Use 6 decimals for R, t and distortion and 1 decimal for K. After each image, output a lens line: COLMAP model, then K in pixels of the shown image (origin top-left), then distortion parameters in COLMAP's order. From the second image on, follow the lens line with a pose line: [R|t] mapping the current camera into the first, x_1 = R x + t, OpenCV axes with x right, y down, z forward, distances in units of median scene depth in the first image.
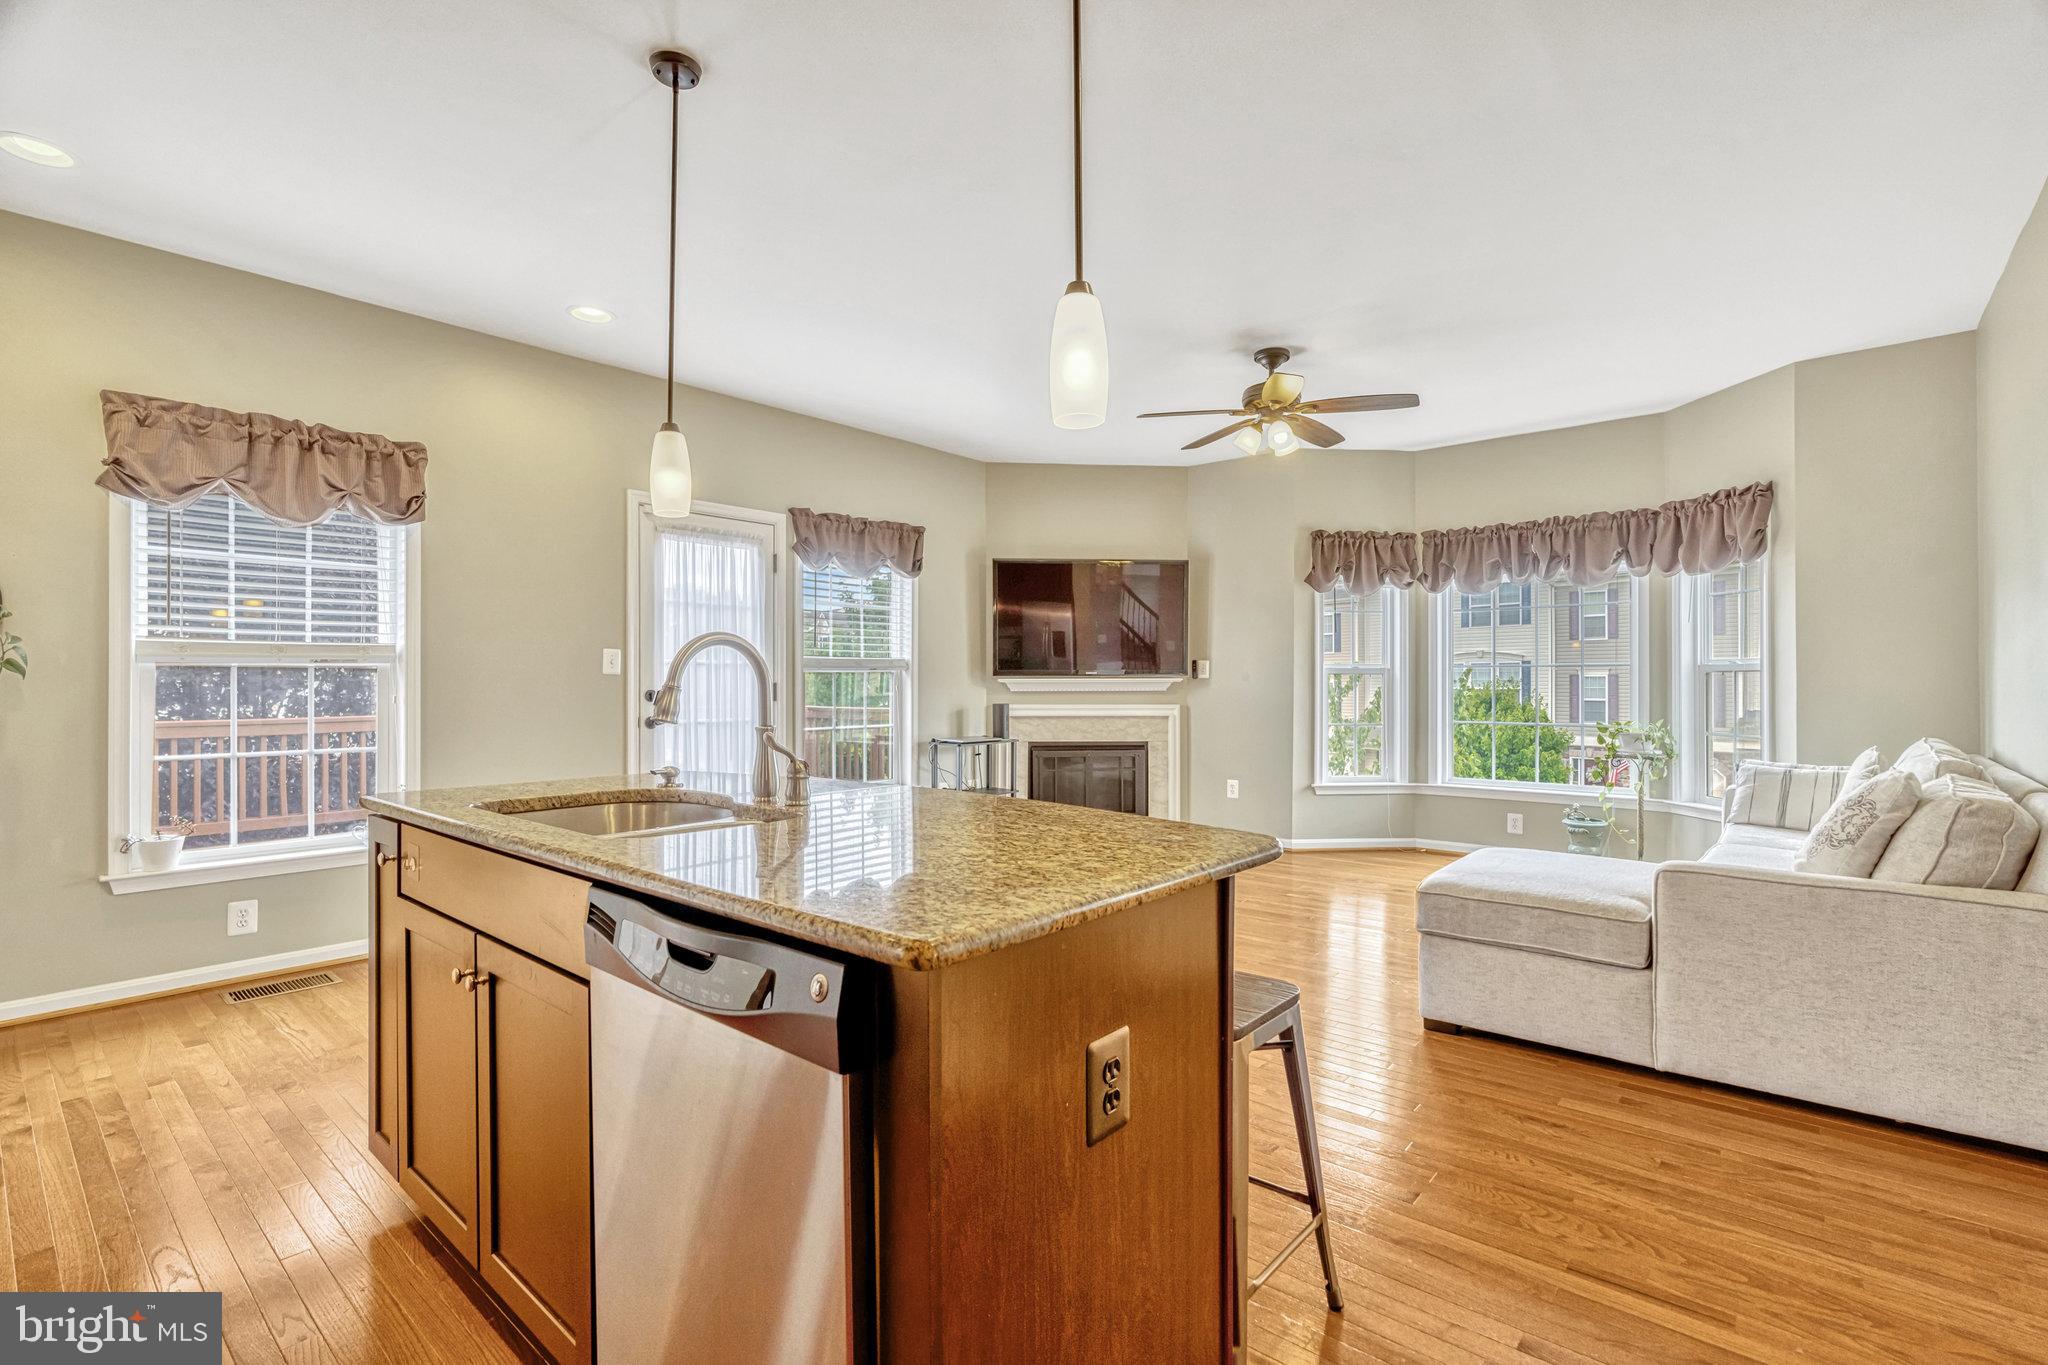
lens RADIAL K [[928.6, 0, 1031.6], [0, 928.6, 686.5], [0, 0, 1]] dist [-0.011688, 0.005203]
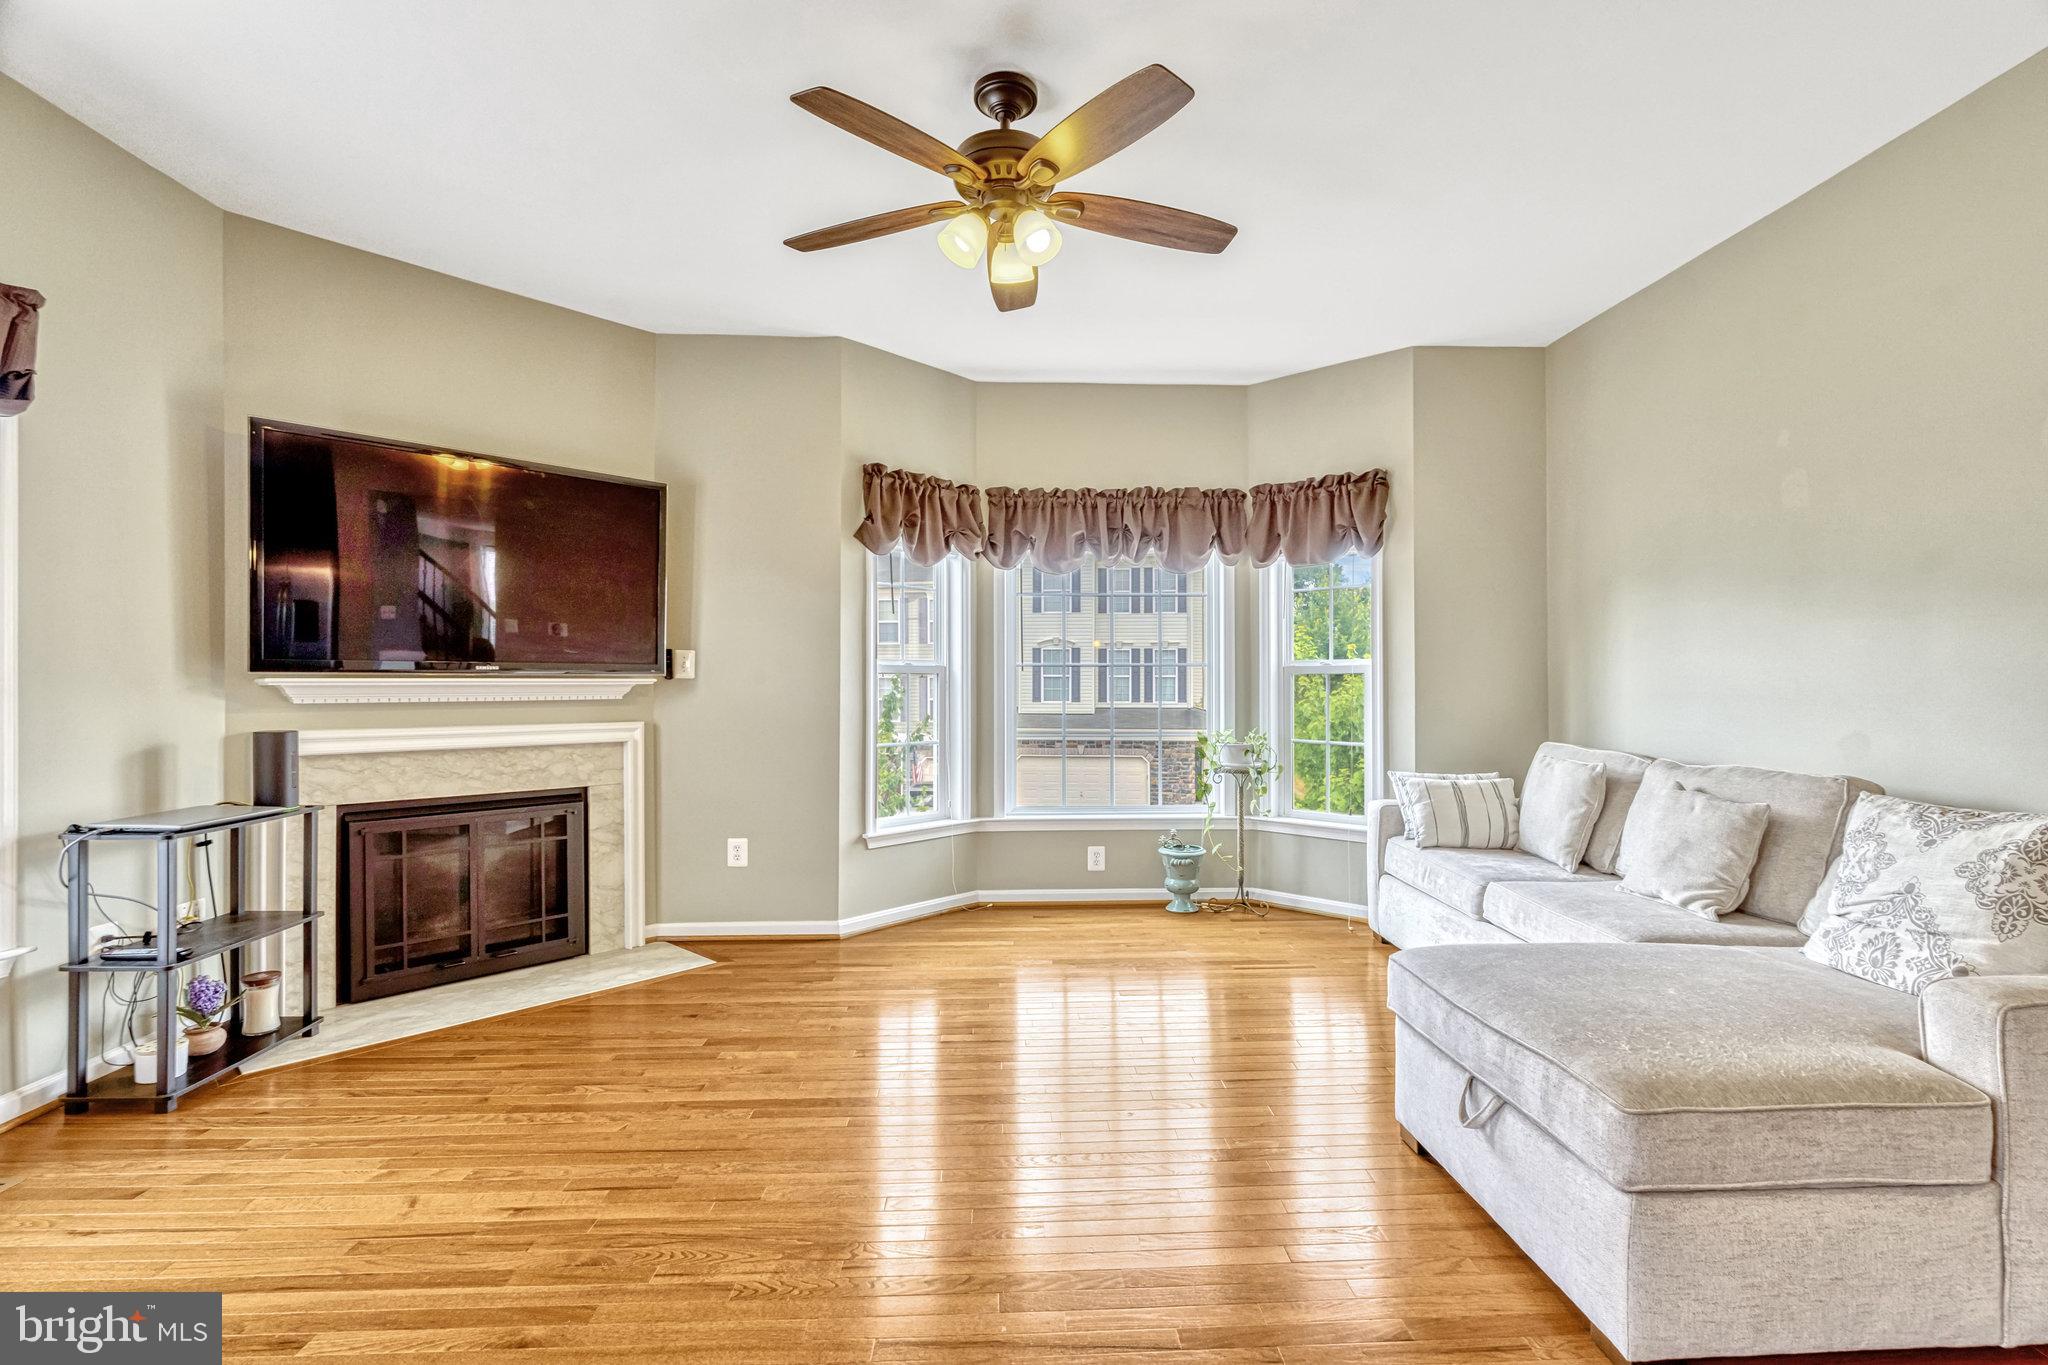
lens RADIAL K [[928.6, 0, 1033.9], [0, 928.6, 680.1], [0, 0, 1]] dist [-0.011688, 0.005203]
pose [[0.738886, 0.003002, 0.673824, -0.075064], [0.000344, 0.999988, -0.004832, -0.005730], [-0.673830, 0.003802, 0.738876, 0.475395]]
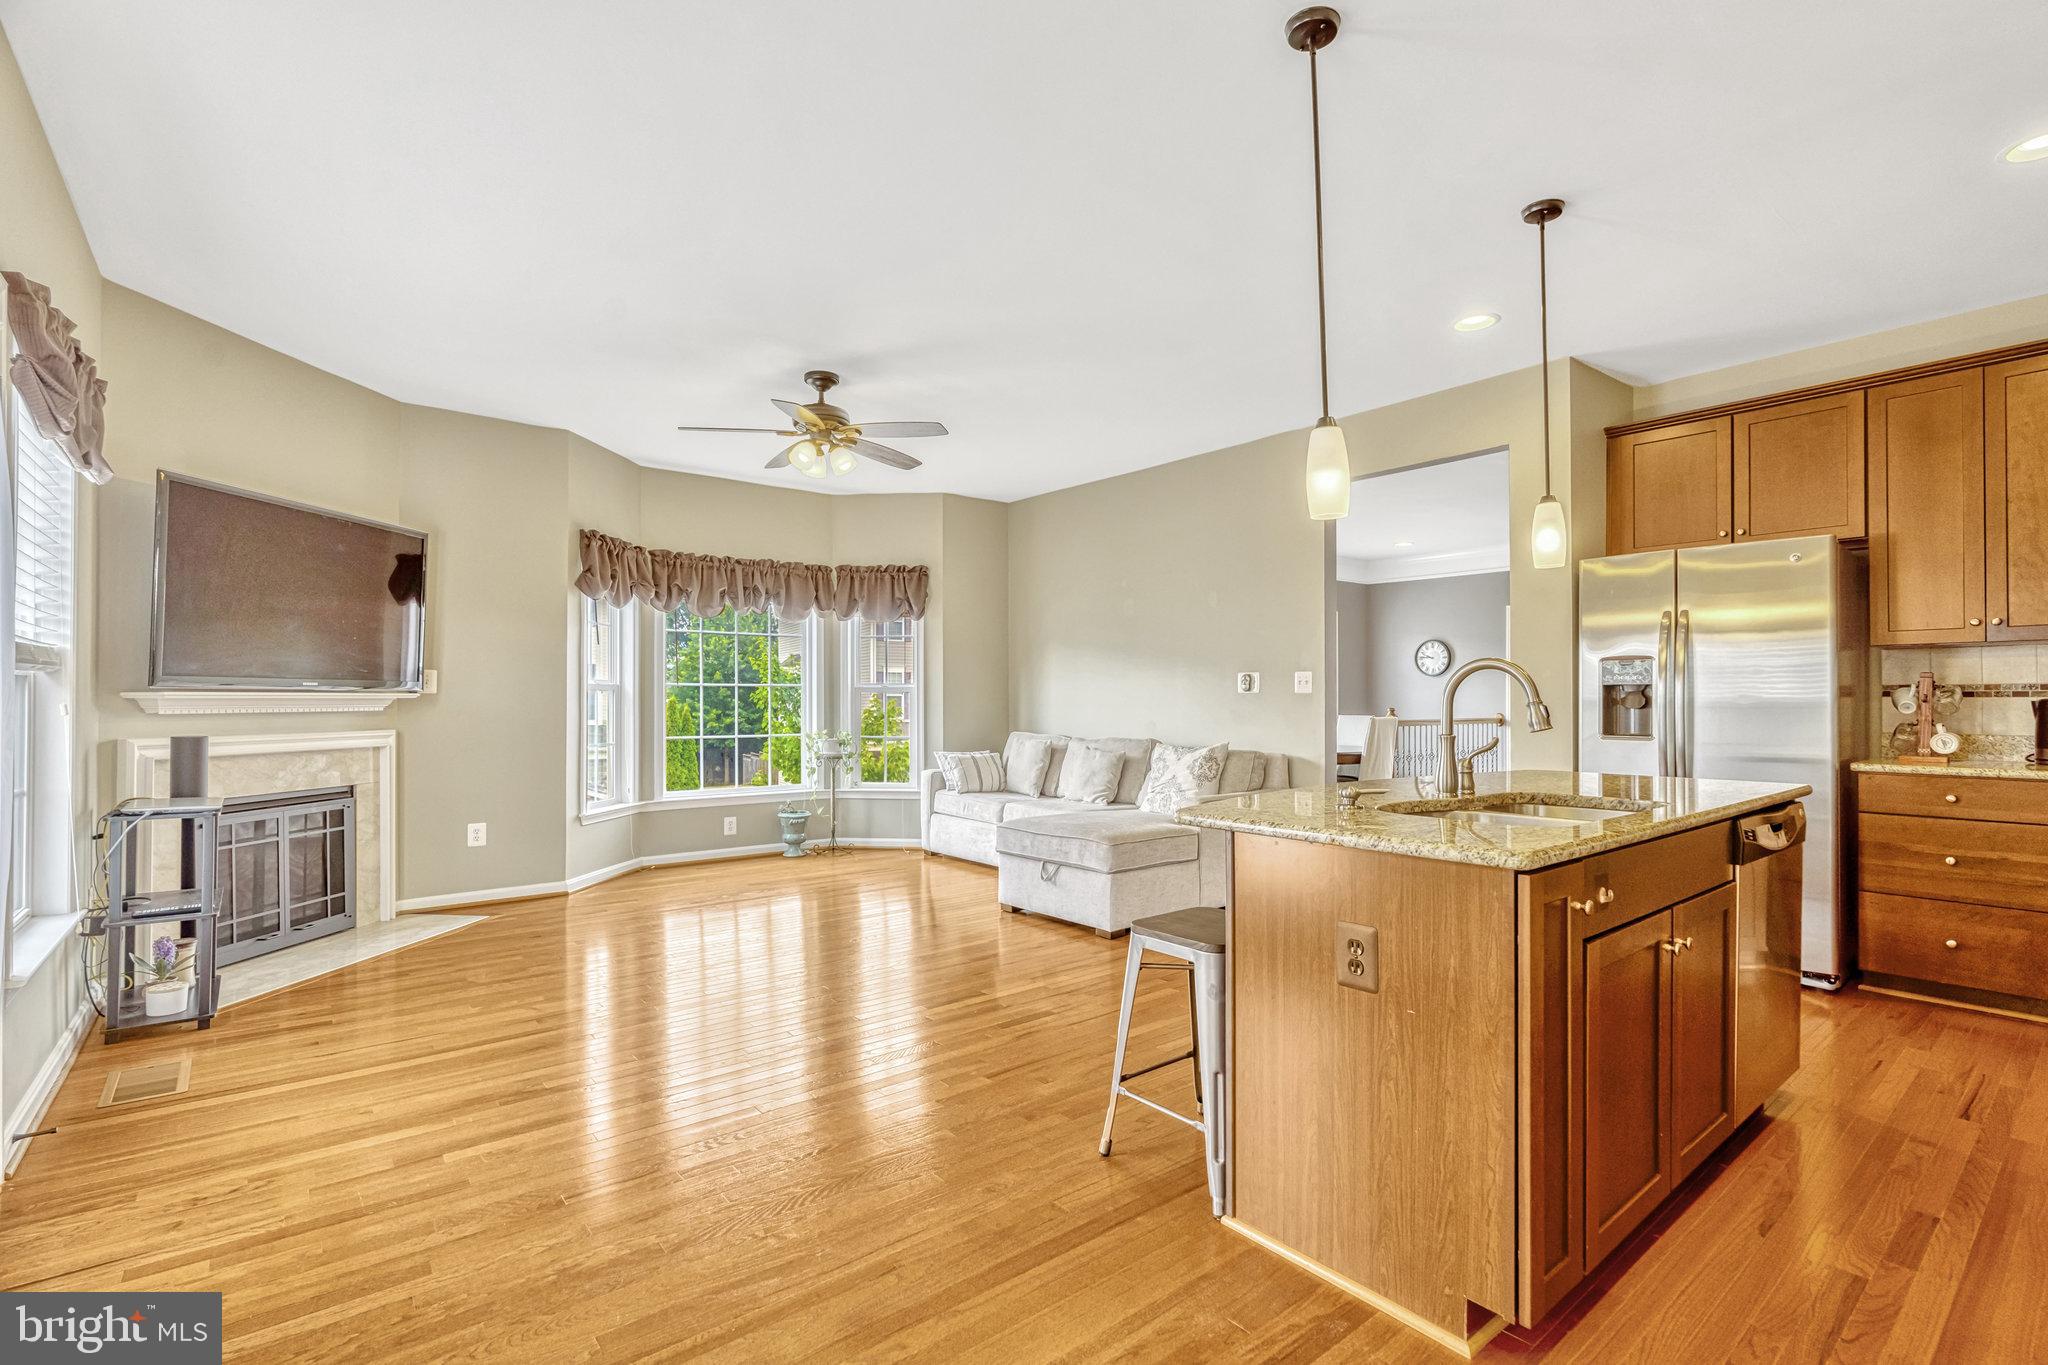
lens RADIAL K [[928.6, 0, 1017.5], [0, 928.6, 700.4], [0, 0, 1]] dist [-0.011688, 0.005203]
pose [[0.199670, 0.001202, 0.979862, -0.555466], [0.000534, 0.999999, -0.001336, -0.002391], [-0.979863, 0.000790, 0.199669, 0.478783]]
